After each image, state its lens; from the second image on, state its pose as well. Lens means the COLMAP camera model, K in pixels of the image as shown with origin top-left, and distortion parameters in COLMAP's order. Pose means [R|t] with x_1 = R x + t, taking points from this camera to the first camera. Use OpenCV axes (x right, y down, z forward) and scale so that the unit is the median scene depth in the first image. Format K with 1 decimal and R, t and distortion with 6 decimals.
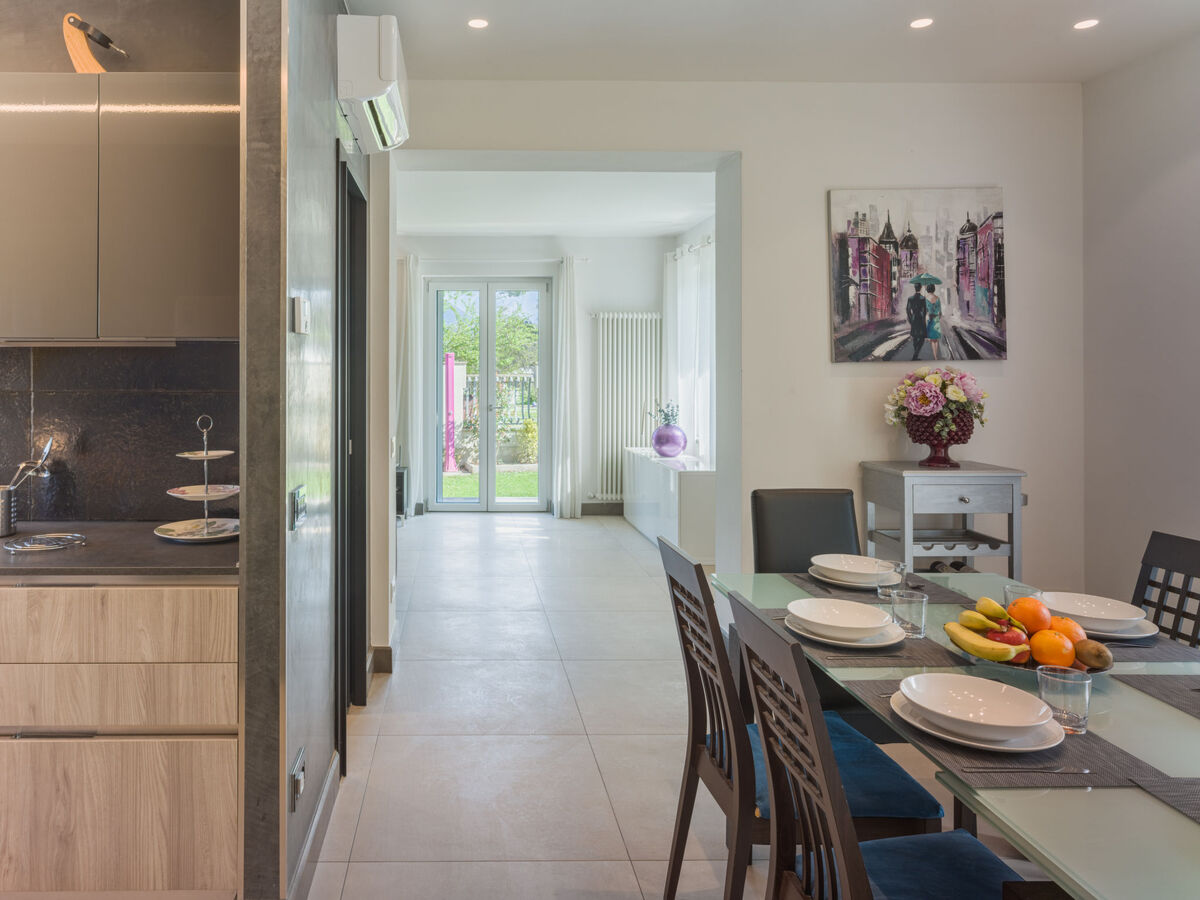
lens RADIAL K [[823.3, 0, 576.3], [0, 823.3, 362.0], [0, 0, 1]] dist [-0.002218, 0.000461]
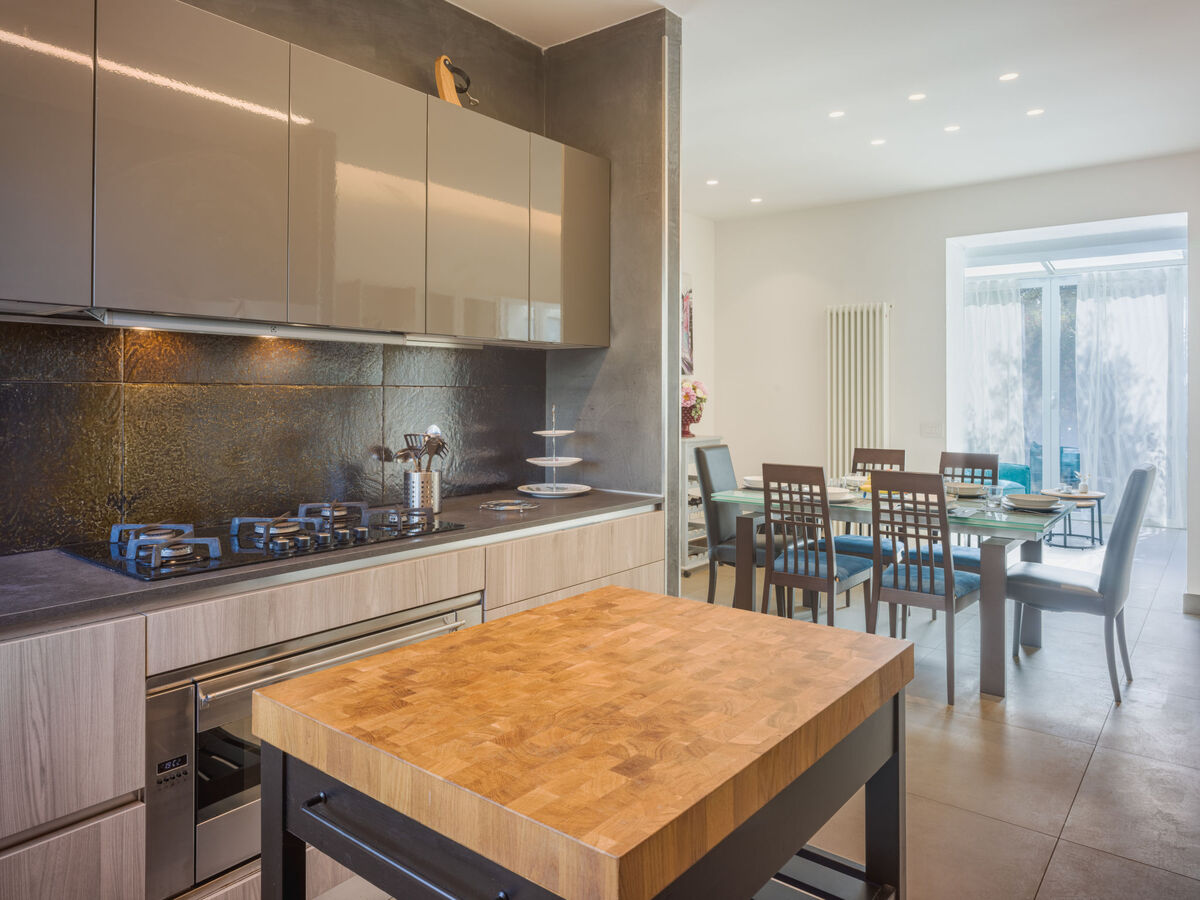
lens RADIAL K [[808.6, 0, 581.9], [0, 808.6, 386.9], [0, 0, 1]] dist [0.001807, 0.002203]
pose [[0.645885, 0.004497, 0.763422, -0.981581], [-0.004943, 0.999986, -0.001709, 0.027738], [-0.763419, -0.002670, 0.645898, 0.085781]]
